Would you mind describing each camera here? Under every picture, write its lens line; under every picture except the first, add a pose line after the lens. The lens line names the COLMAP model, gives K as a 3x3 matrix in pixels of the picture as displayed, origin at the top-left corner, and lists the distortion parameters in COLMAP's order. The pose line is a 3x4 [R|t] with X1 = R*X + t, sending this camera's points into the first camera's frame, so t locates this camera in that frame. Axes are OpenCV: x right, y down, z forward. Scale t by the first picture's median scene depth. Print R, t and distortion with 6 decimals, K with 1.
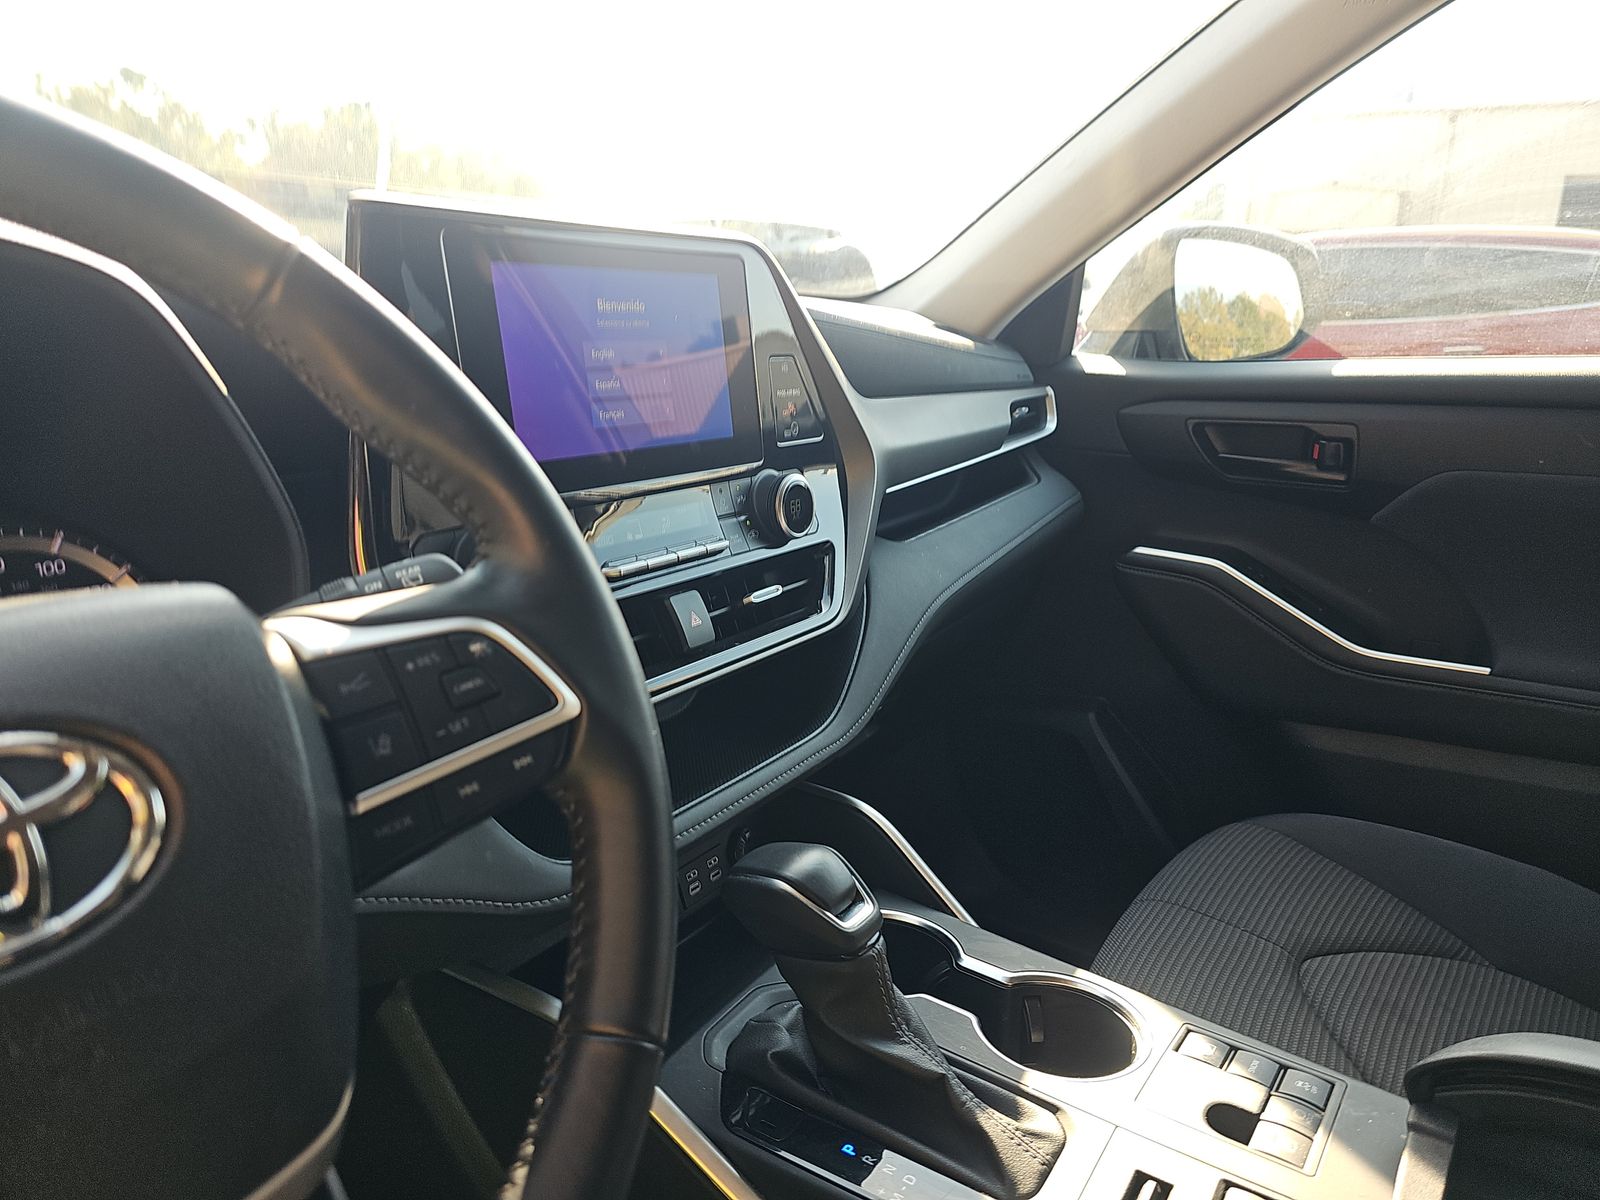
lens RADIAL K [[1078.6, 0, 811.6], [0, 1078.6, 605.5], [0, 0, 1]] dist [0.051232, -0.046098]
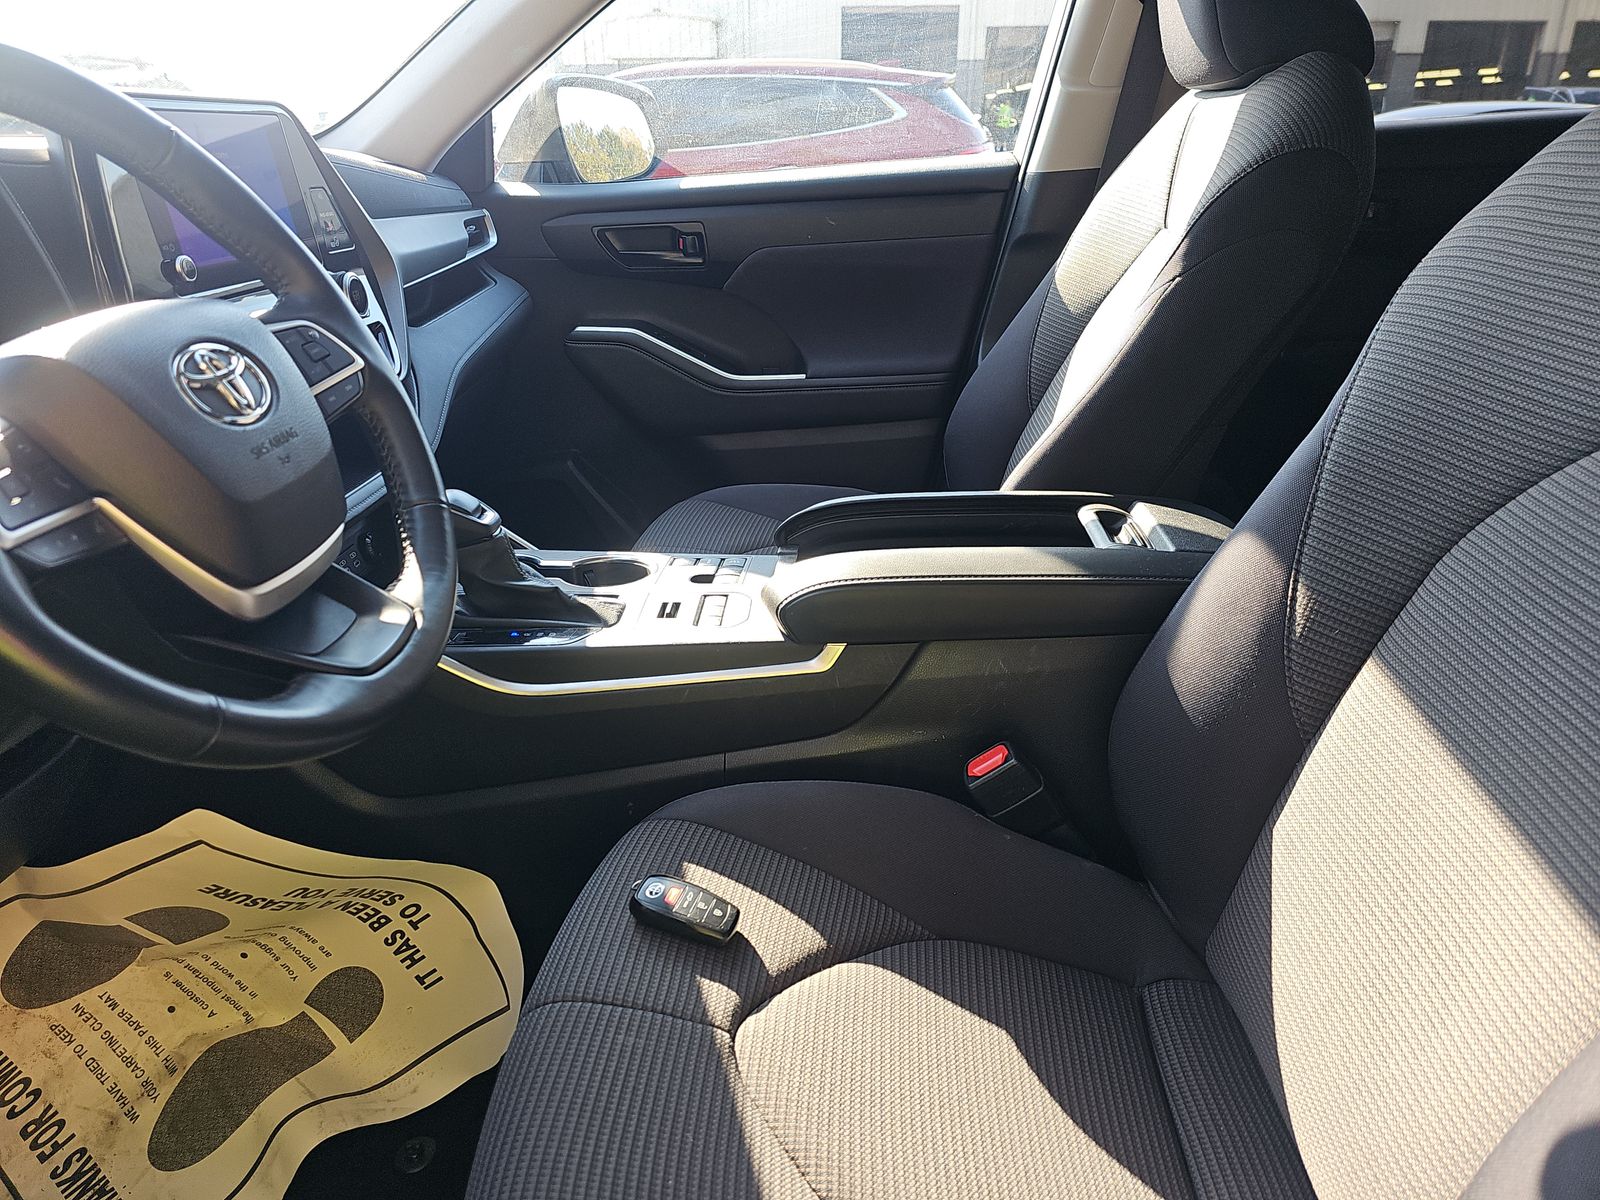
lens RADIAL K [[1078.6, 0, 809.0], [0, 1078.6, 596.2], [0, 0, 1]] dist [0.051232, -0.046098]
pose [[0.855210, -0.231493, 0.463710, -0.166809], [0.170211, 0.970529, 0.170591, 0.095126], [-0.489534, -0.066962, 0.869409, -0.364097]]
